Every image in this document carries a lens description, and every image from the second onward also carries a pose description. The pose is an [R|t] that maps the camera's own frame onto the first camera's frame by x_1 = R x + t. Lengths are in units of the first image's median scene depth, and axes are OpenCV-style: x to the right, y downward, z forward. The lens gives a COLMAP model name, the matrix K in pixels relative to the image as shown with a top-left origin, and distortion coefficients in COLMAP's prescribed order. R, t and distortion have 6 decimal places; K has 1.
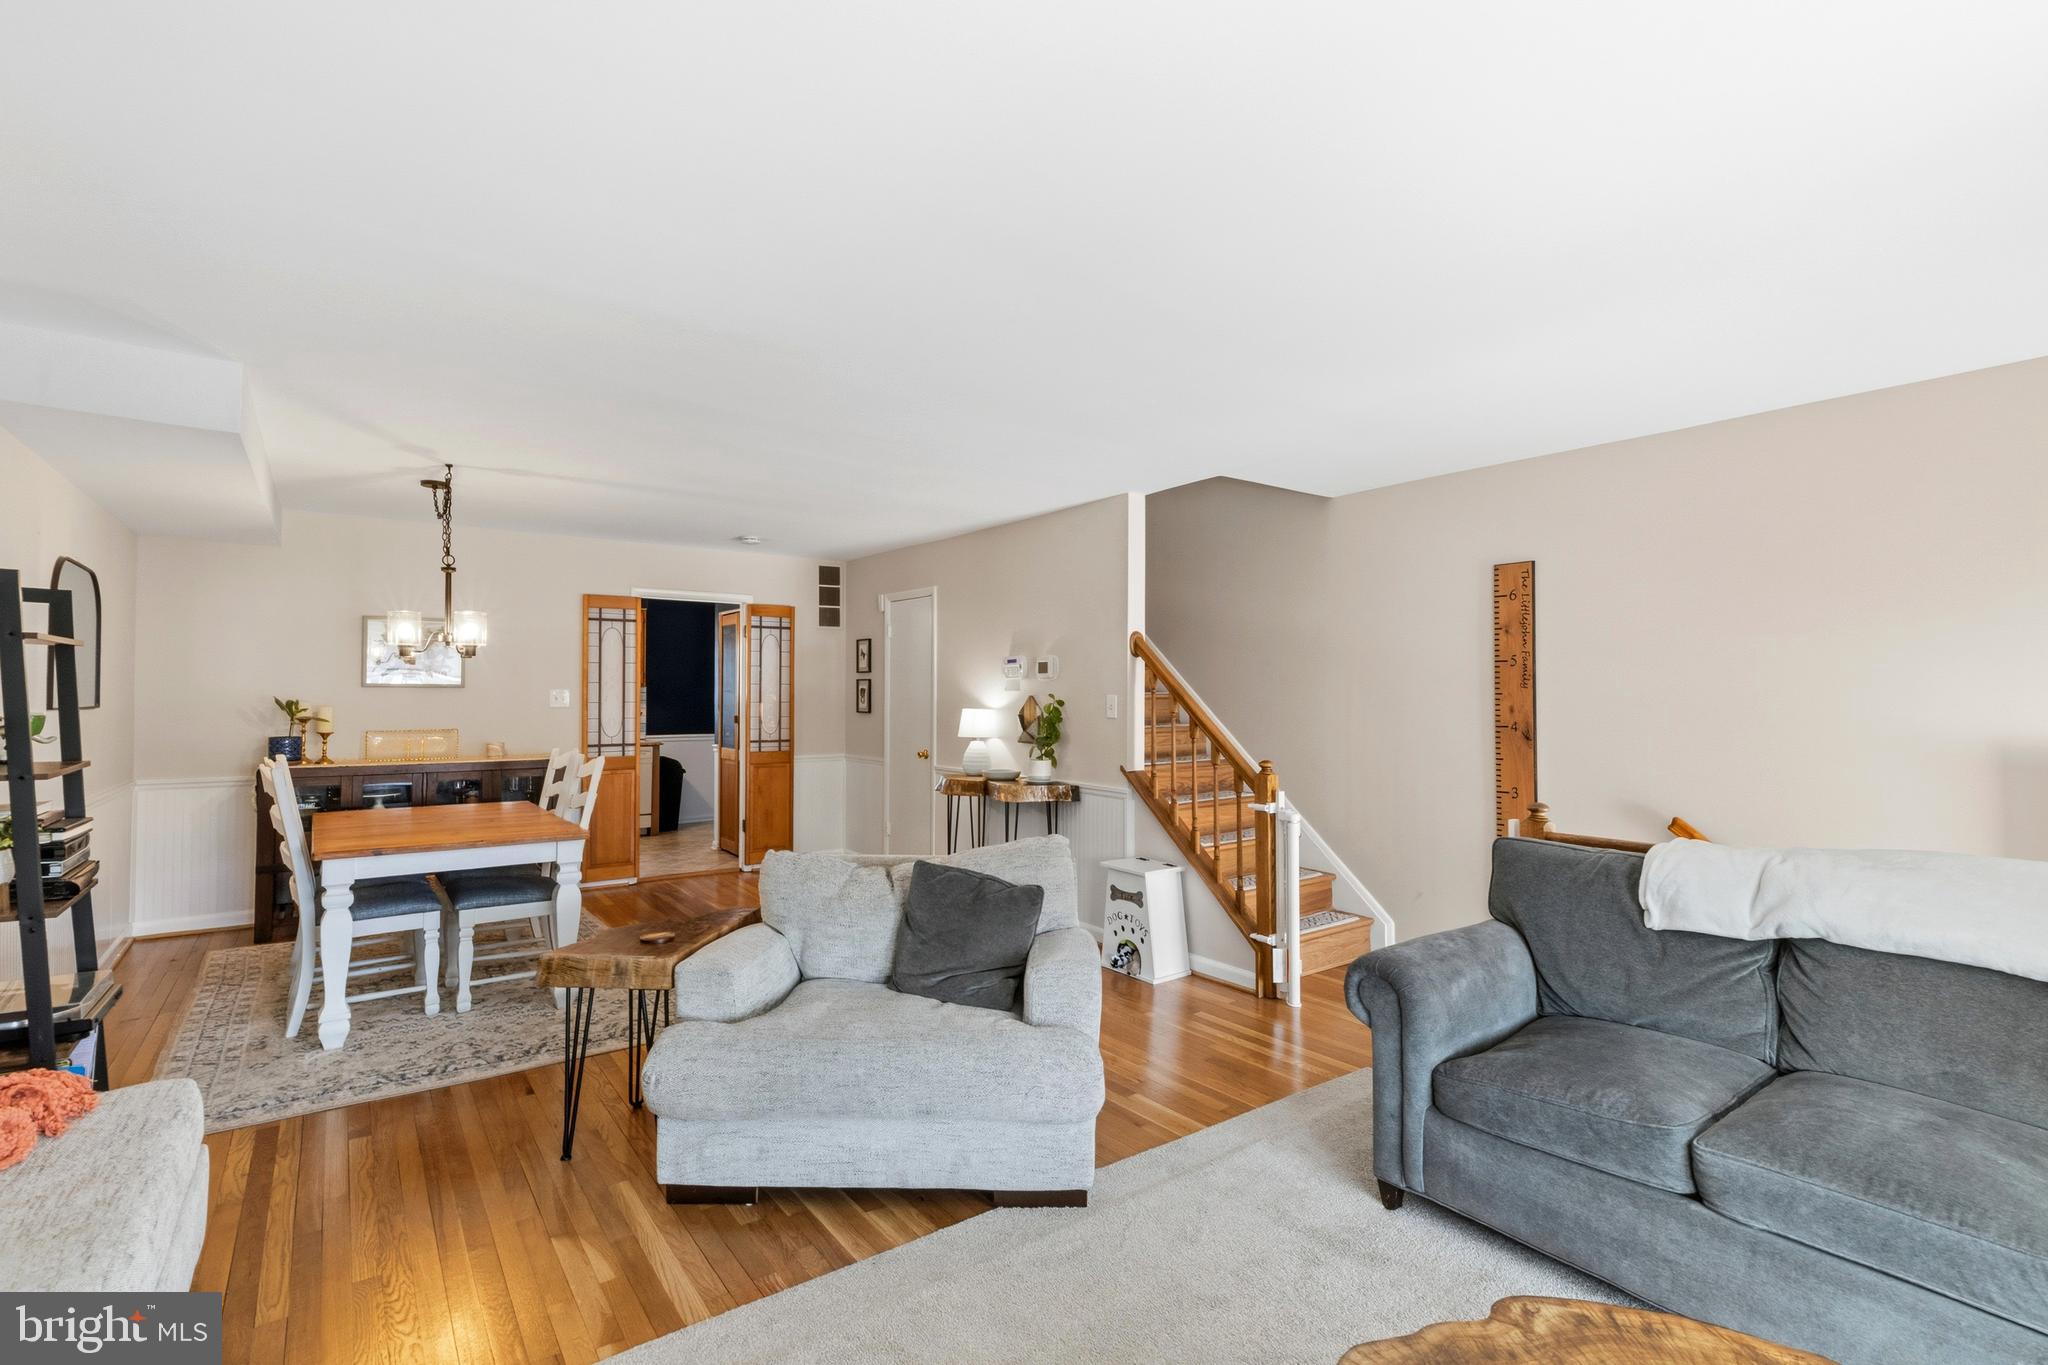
lens RADIAL K [[926.4, 0, 1024.7], [0, 926.4, 684.6], [0, 0, 1]] dist [0.001034, 0.000050]
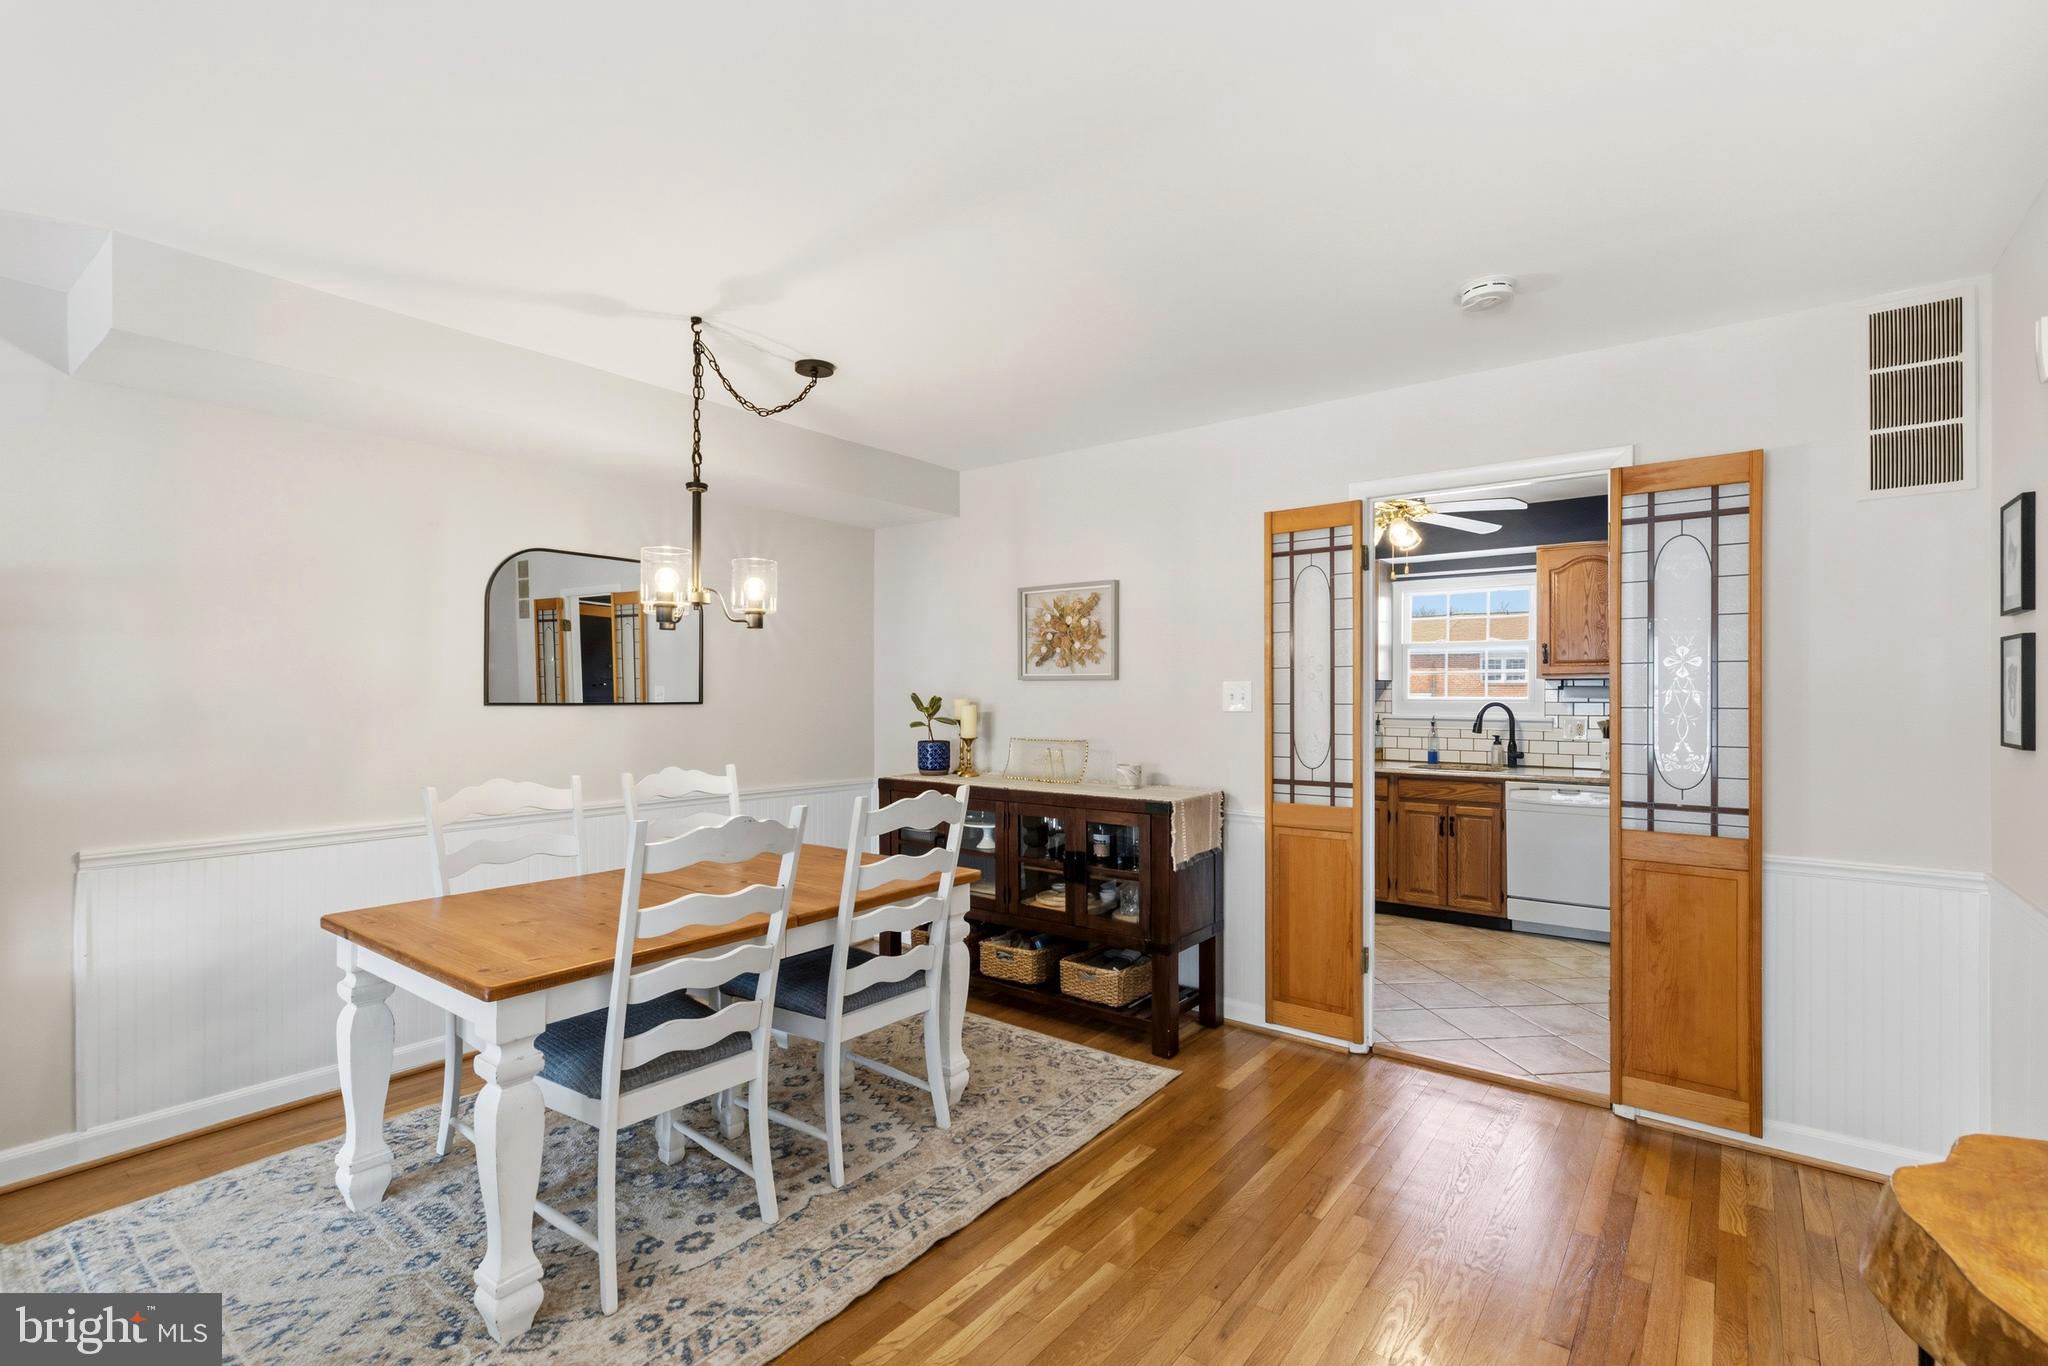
lens RADIAL K [[926.4, 0, 1032.9], [0, 926.4, 696.2], [0, 0, 1]] dist [0.001034, 0.000050]
pose [[0.281023, 0.002510, -0.959698, 0.022819], [0.011147, 0.999921, 0.005879, 0.008511], [0.959636, -0.012350, 0.280973, 0.621120]]
